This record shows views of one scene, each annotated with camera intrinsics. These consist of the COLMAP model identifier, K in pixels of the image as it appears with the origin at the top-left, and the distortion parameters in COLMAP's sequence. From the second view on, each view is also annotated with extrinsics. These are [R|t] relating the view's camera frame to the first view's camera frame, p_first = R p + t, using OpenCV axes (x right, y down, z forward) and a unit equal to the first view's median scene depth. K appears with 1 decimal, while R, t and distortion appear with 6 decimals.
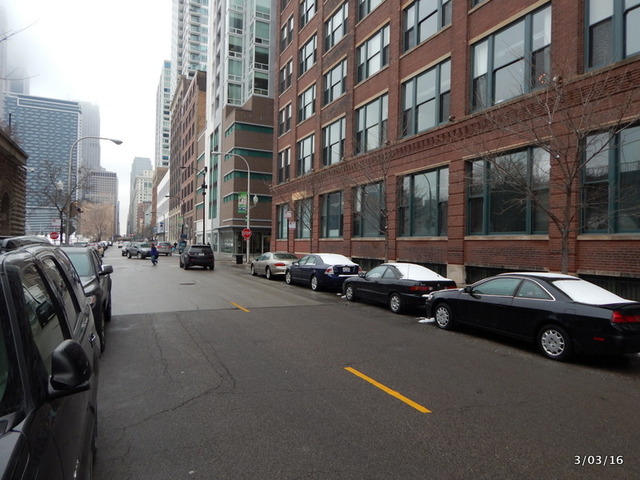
lens RADIAL K [[424.9, 0, 321.4], [0, 424.9, 239.6], [0, 0, 1]] dist [0.009474, -0.003035]
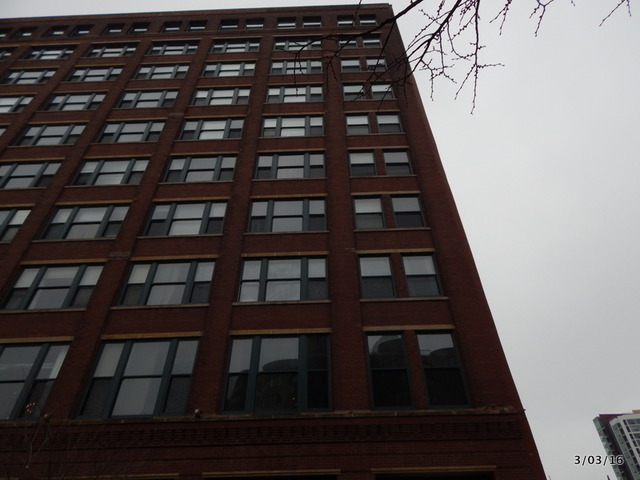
lens RADIAL K [[424.9, 0, 321.4], [0, 424.9, 239.6], [0, 0, 1]] dist [0.009474, -0.003035]
pose [[0.478072, 0.608838, 0.633058, -0.198230], [-0.000293, 0.720871, -0.693070, 0.009379], [-0.878321, 0.331152, 0.344806, 0.386638]]
